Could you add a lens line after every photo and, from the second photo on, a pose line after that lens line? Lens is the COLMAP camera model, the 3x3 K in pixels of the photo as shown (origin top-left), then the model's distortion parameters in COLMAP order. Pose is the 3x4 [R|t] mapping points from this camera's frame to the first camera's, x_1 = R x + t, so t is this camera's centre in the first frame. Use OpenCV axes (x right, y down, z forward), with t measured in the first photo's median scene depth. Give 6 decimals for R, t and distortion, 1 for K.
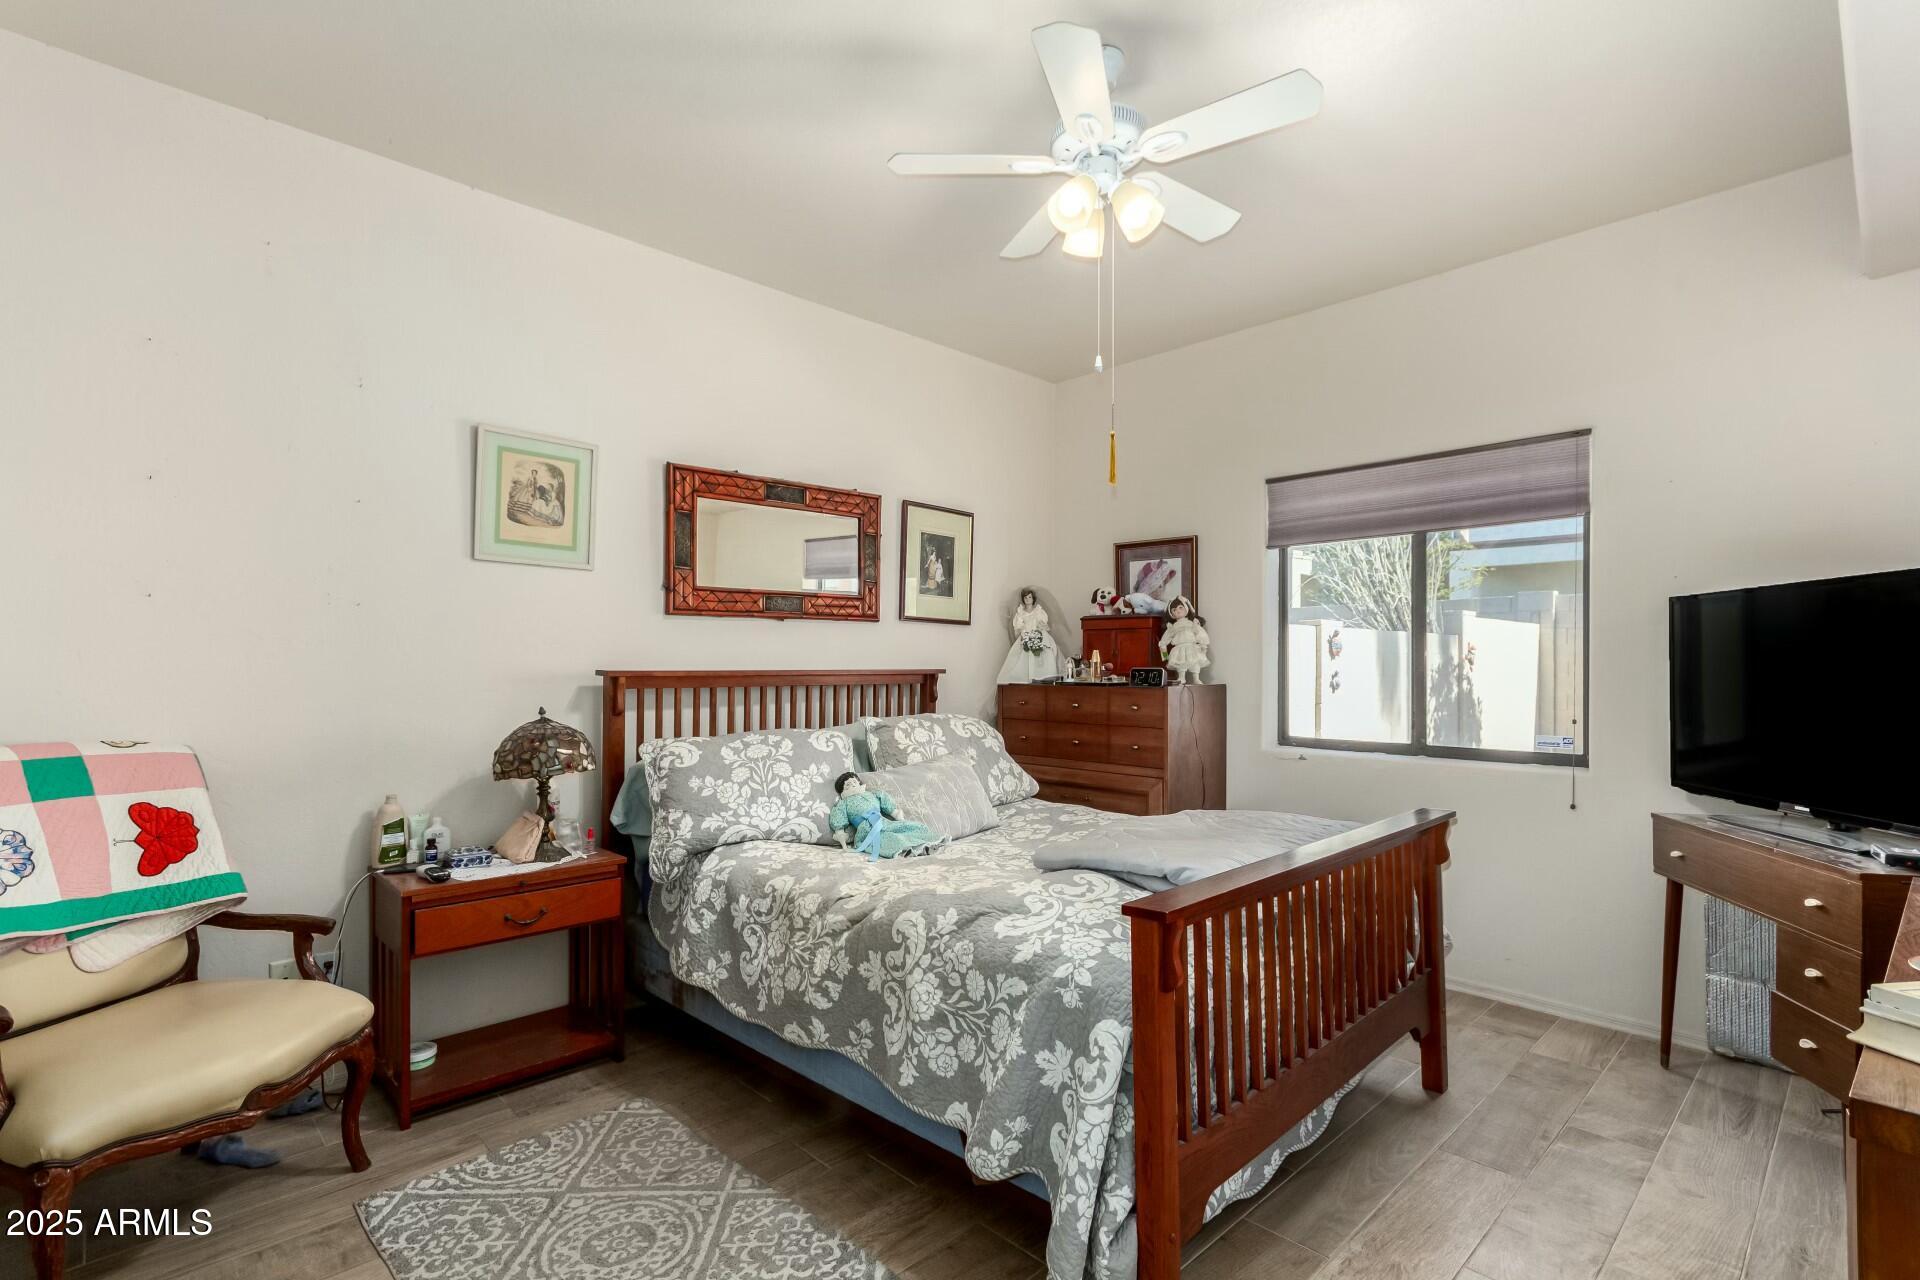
lens RADIAL K [[900.6, 0, 953.0], [0, 900.6, 657.2], [0, 0, 1]] dist [0.004188, 0.000113]
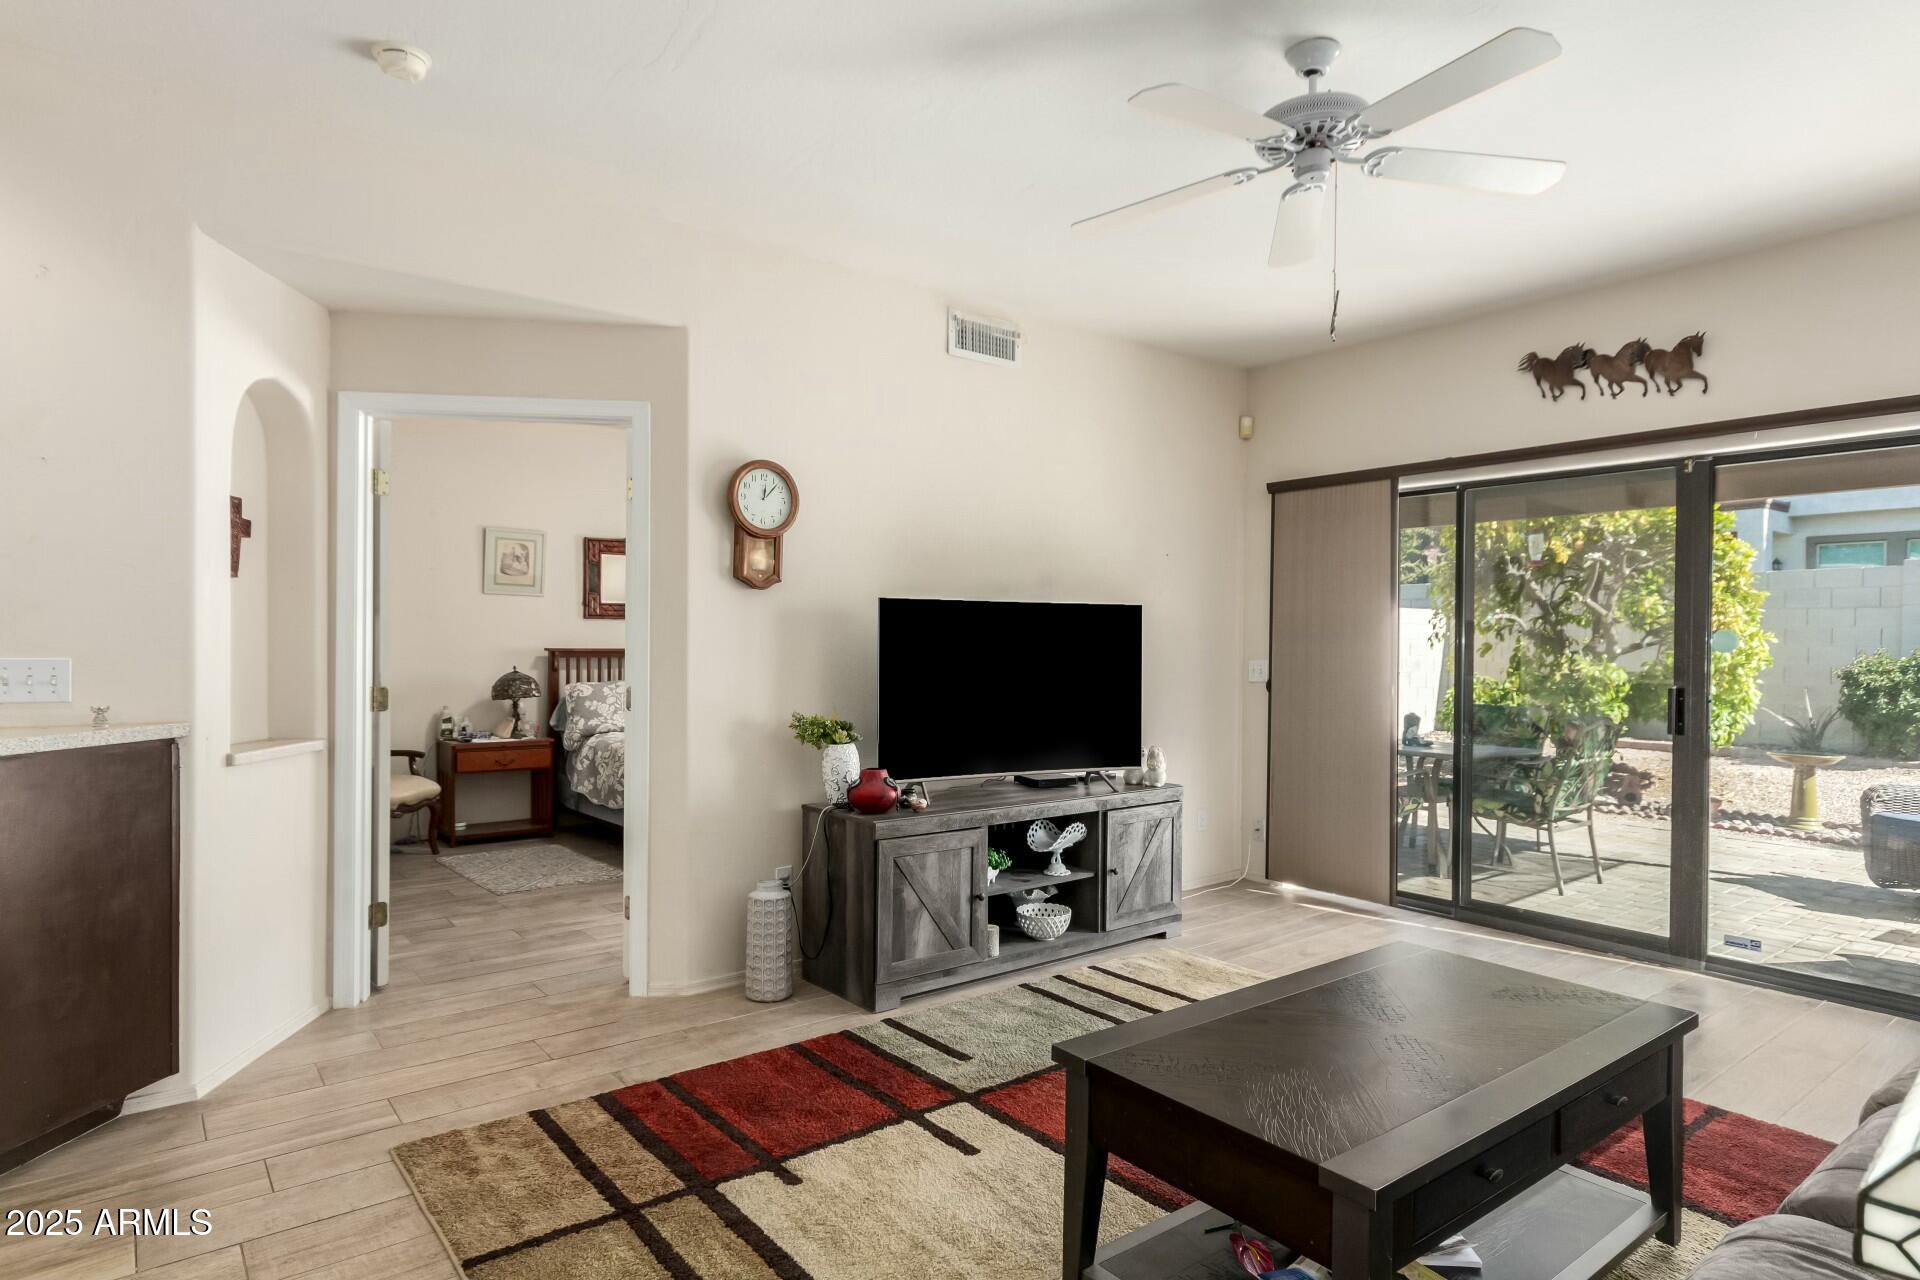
lens RADIAL K [[1061.9, 0, 959.8], [0, 1061.9, 647.0], [0, 0, 1]] dist [0.004925, 0.001196]
pose [[0.995418, 0.002495, -0.095584, 0.791921], [-0.001880, 0.999977, 0.006526, -0.005251], [0.095598, -0.006316, 0.995400, -1.327021]]
